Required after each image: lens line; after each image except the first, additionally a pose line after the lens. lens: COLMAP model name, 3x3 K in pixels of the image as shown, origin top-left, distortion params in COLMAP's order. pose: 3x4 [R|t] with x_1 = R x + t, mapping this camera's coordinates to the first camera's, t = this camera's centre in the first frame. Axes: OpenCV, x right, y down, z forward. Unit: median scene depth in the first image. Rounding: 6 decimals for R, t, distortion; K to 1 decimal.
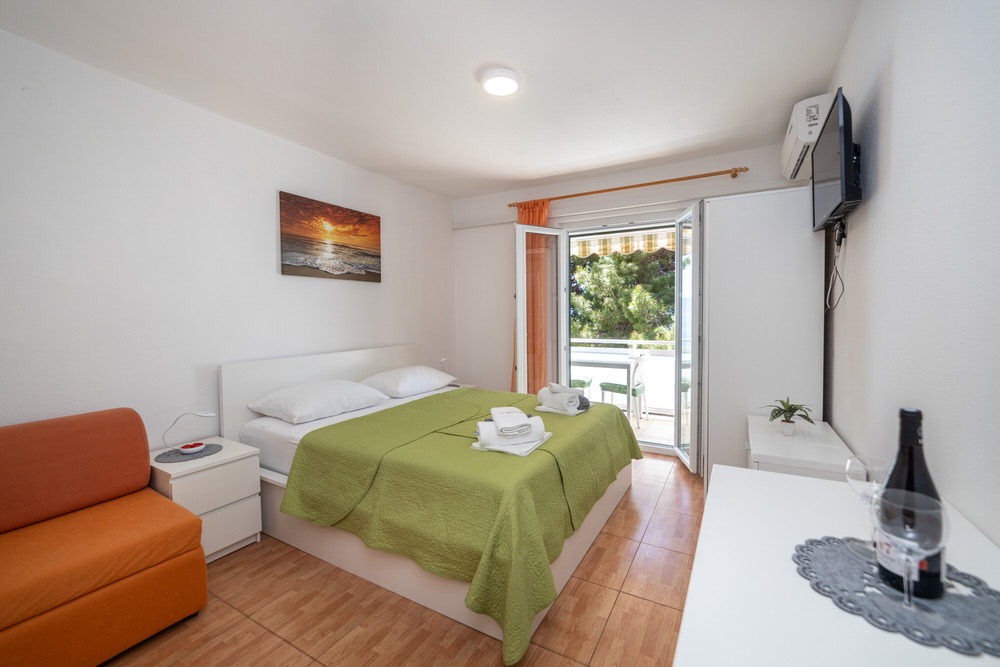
lens RADIAL K [[383.6, 0, 508.1], [0, 383.6, 321.0], [0, 0, 1]] dist [-0.004505, -0.000761]
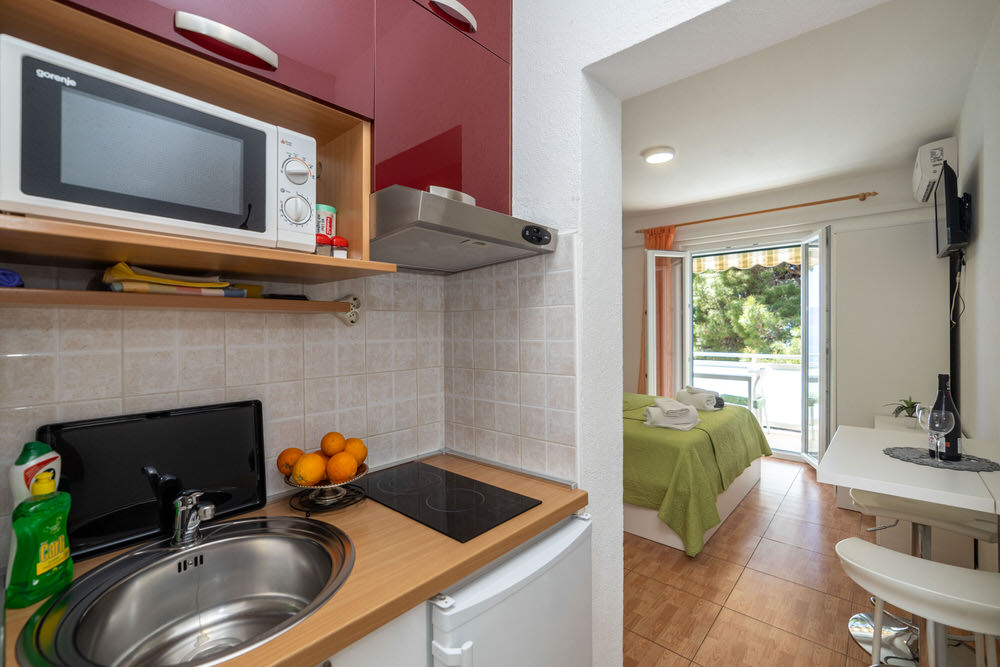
lens RADIAL K [[427.8, 0, 497.7], [0, 427.8, 327.6], [0, 0, 1]] dist [-0.006946, 0.002605]
pose [[0.981697, 0.001569, -0.190443, -0.187383], [-0.005078, 0.999826, -0.017938, 0.005527], [0.190382, 0.018577, 0.981534, -0.365122]]
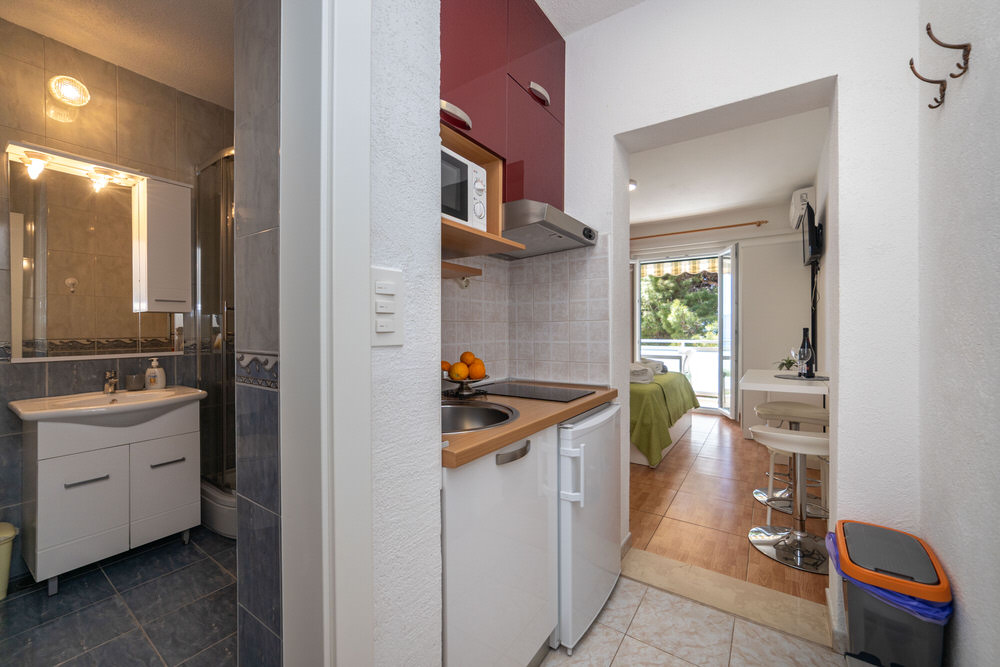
lens RADIAL K [[383.6, 0, 515.1], [0, 383.6, 324.9], [0, 0, 1]] dist [-0.004505, -0.000761]
pose [[0.999085, 0.008814, -0.041849, -0.305042], [-0.010046, 0.999520, -0.029313, 0.065607], [0.041571, 0.029707, 0.998694, -0.543067]]
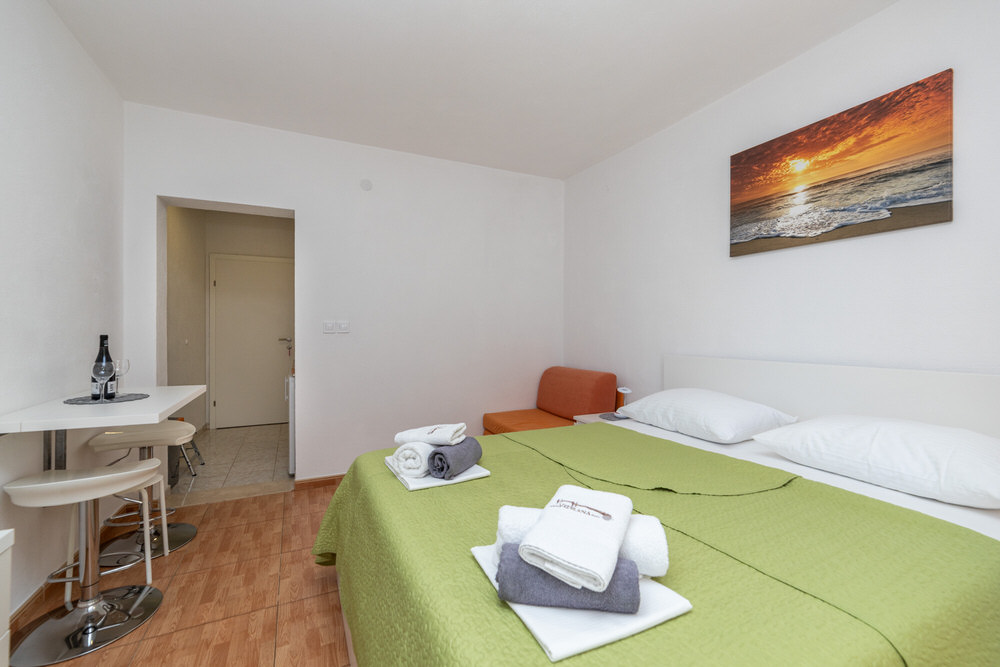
lens RADIAL K [[408.0, 0, 500.0], [0, 408.0, 328.2], [0, 0, 1]] dist [-0.006233, 0.001071]
pose [[-0.539240, 0.011224, -0.842077, 0.331247], [-0.009254, 0.999772, 0.019252, 0.015651], [0.842101, 0.018174, -0.539014, 0.841441]]
